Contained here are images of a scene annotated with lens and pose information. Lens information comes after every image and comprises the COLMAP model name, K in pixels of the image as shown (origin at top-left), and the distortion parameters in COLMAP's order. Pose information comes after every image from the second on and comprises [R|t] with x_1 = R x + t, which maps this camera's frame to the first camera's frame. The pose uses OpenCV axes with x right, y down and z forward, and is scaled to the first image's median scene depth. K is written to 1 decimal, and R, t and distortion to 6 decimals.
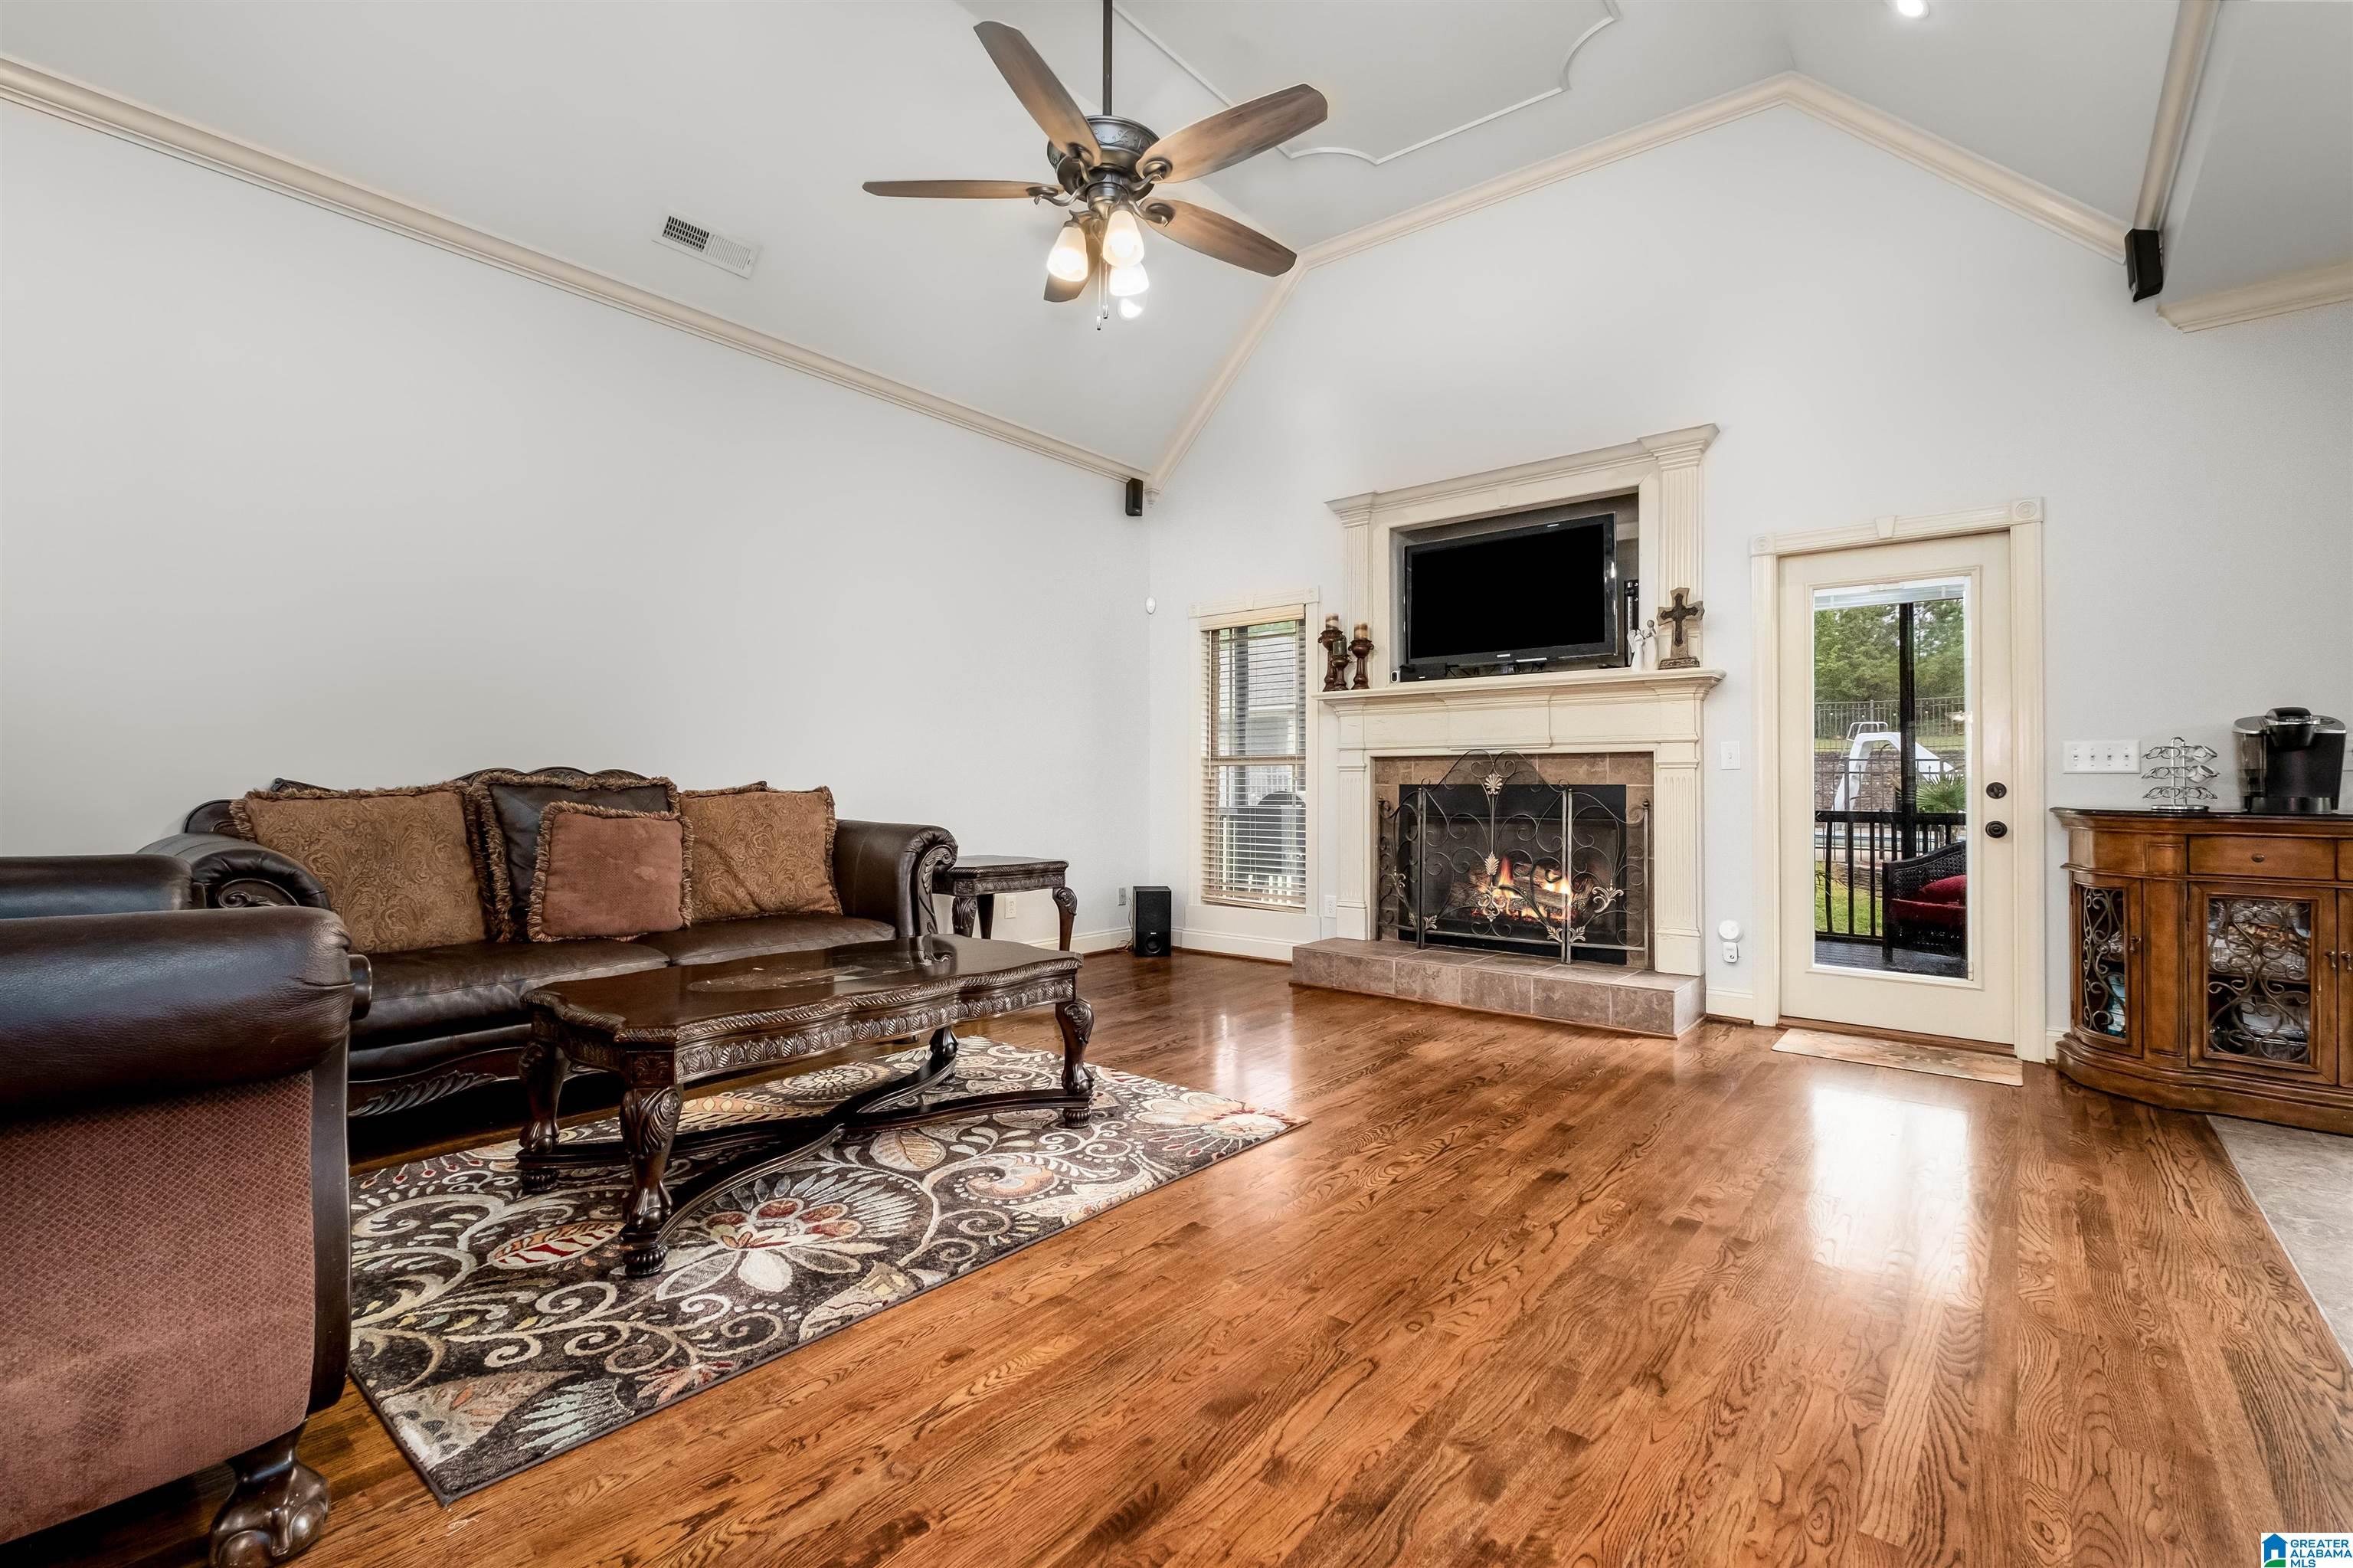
lens RADIAL K [[1026.5, 0, 1169.3], [0, 1026.5, 781.1], [0, 0, 1]] dist [-0.000458, 0.000329]
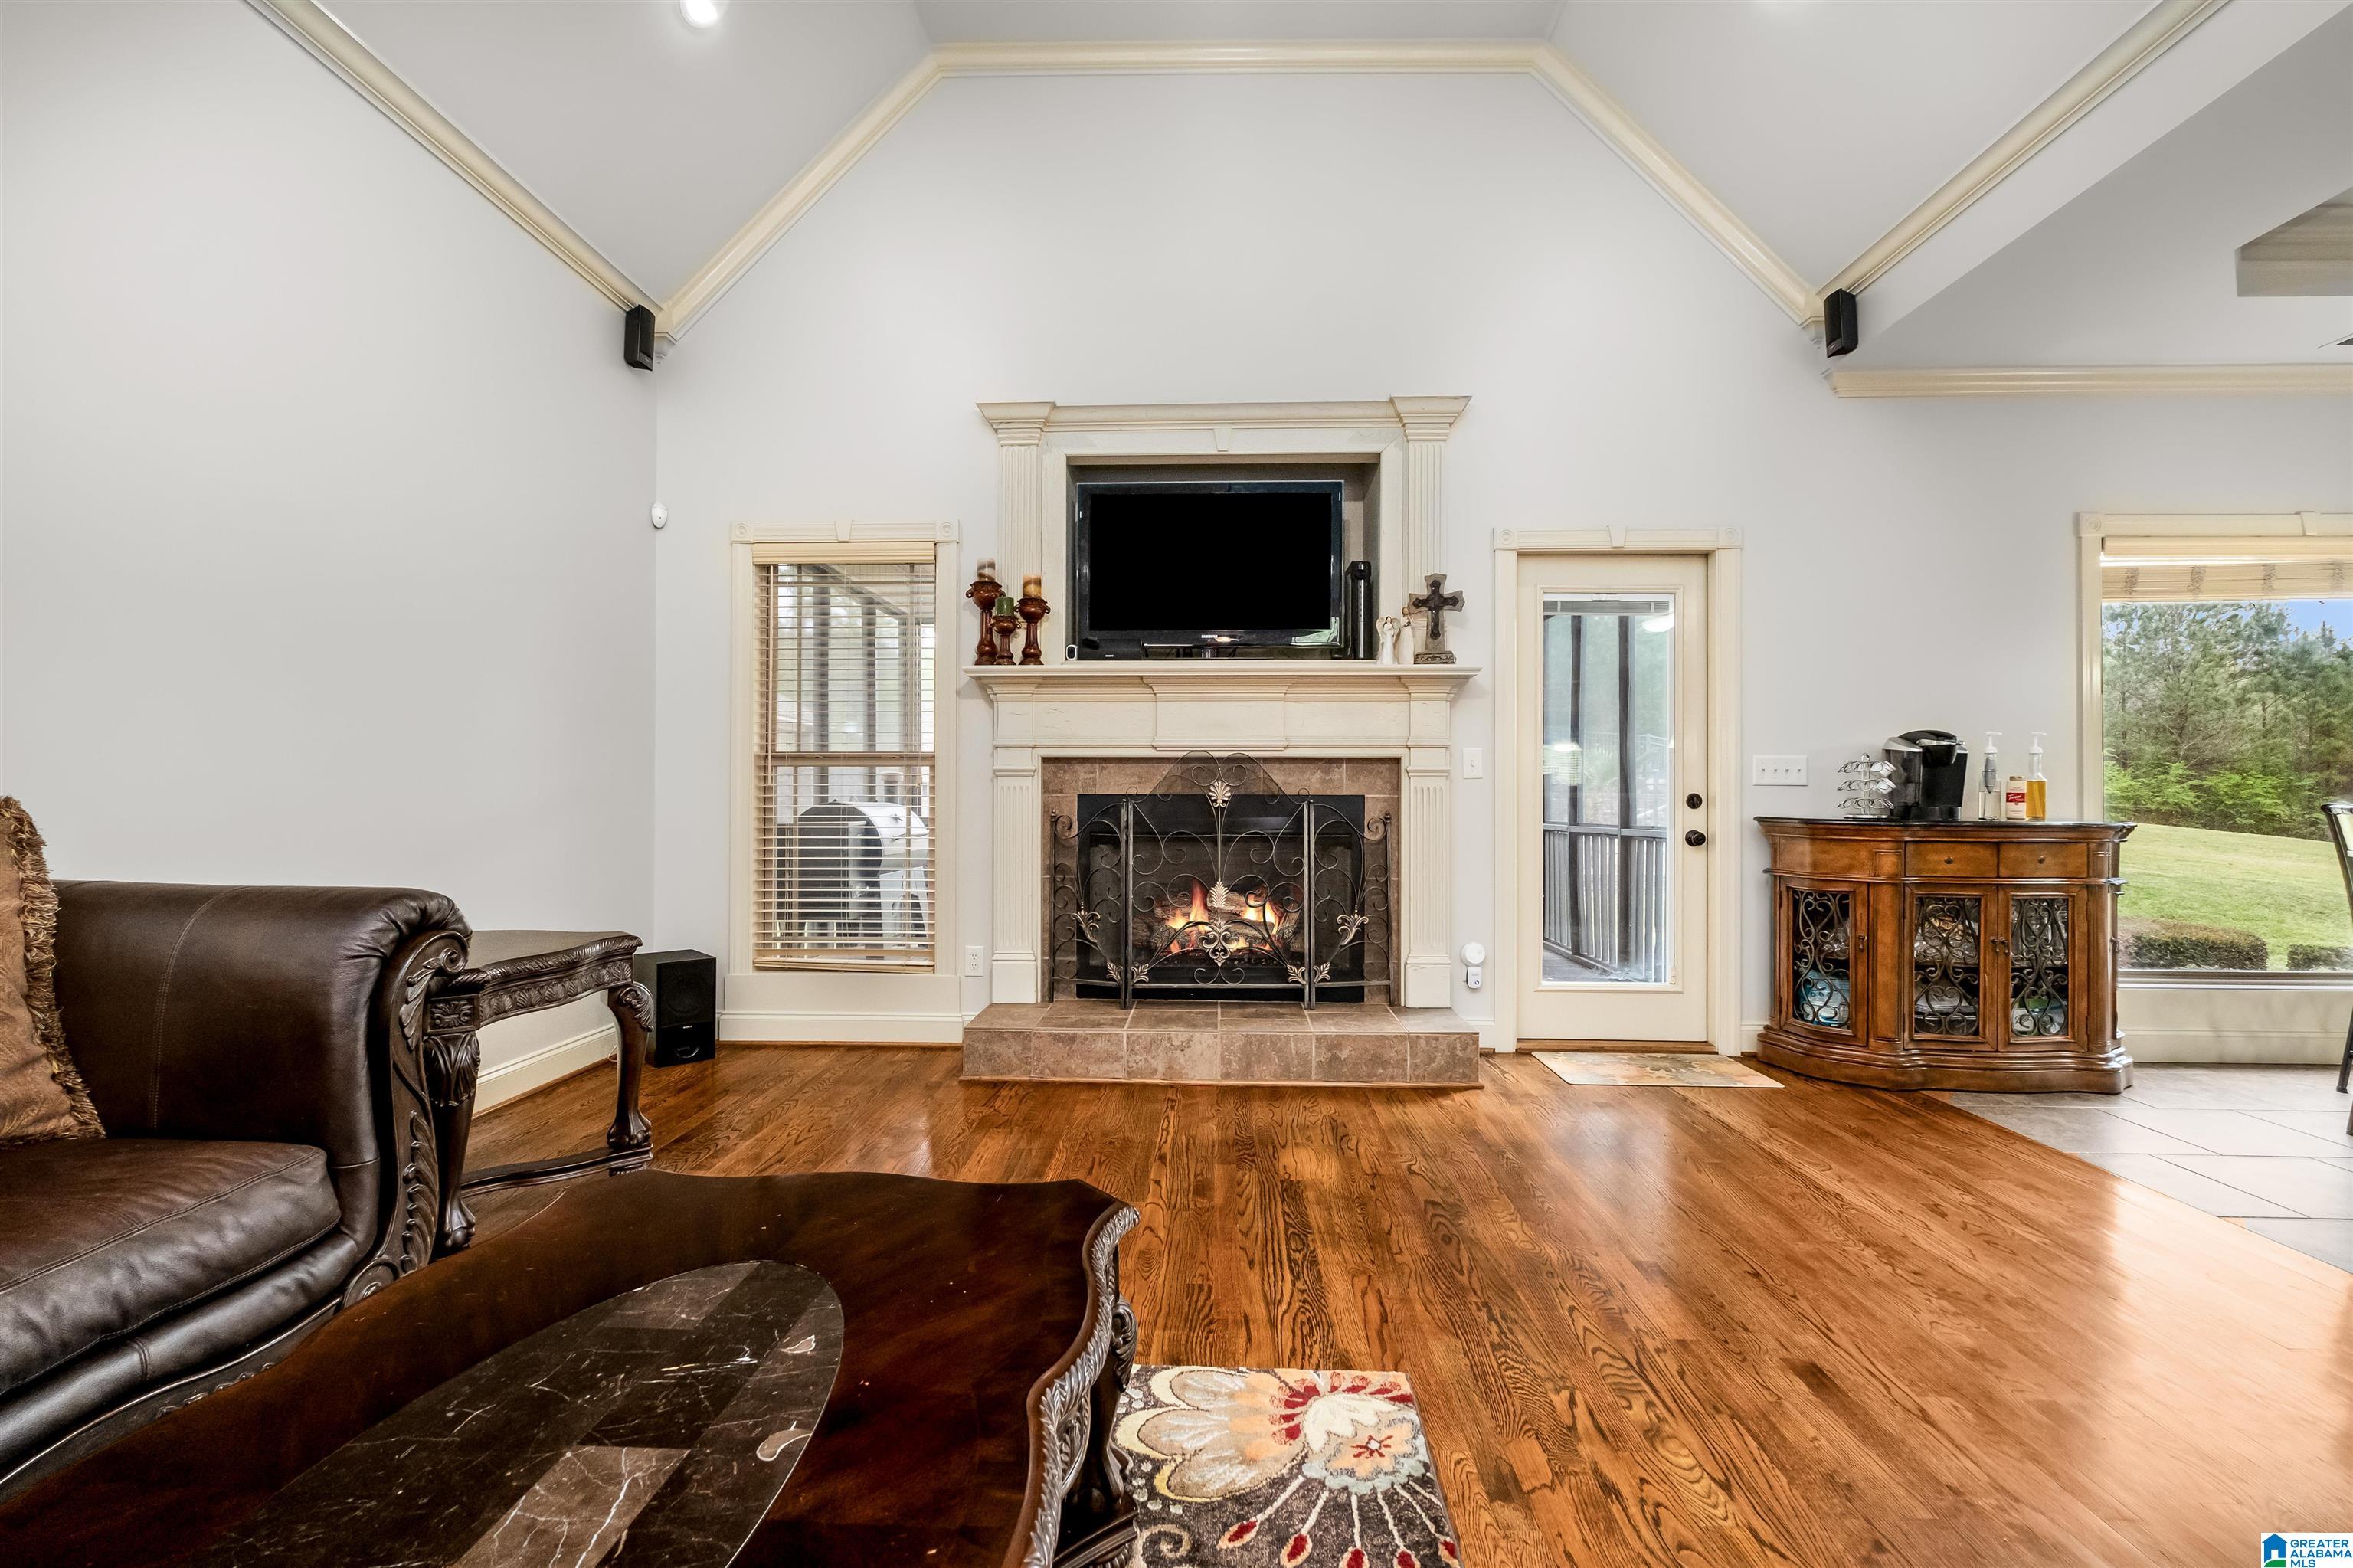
lens RADIAL K [[1026.5, 0, 1178.2], [0, 1026.5, 787.2], [0, 0, 1]] dist [-0.000458, 0.000329]
pose [[0.793796, 0.005680, 0.608157, -0.230277], [-0.003784, 0.999983, -0.004401, 0.001652], [-0.608172, 0.001192, 0.793804, 0.447689]]
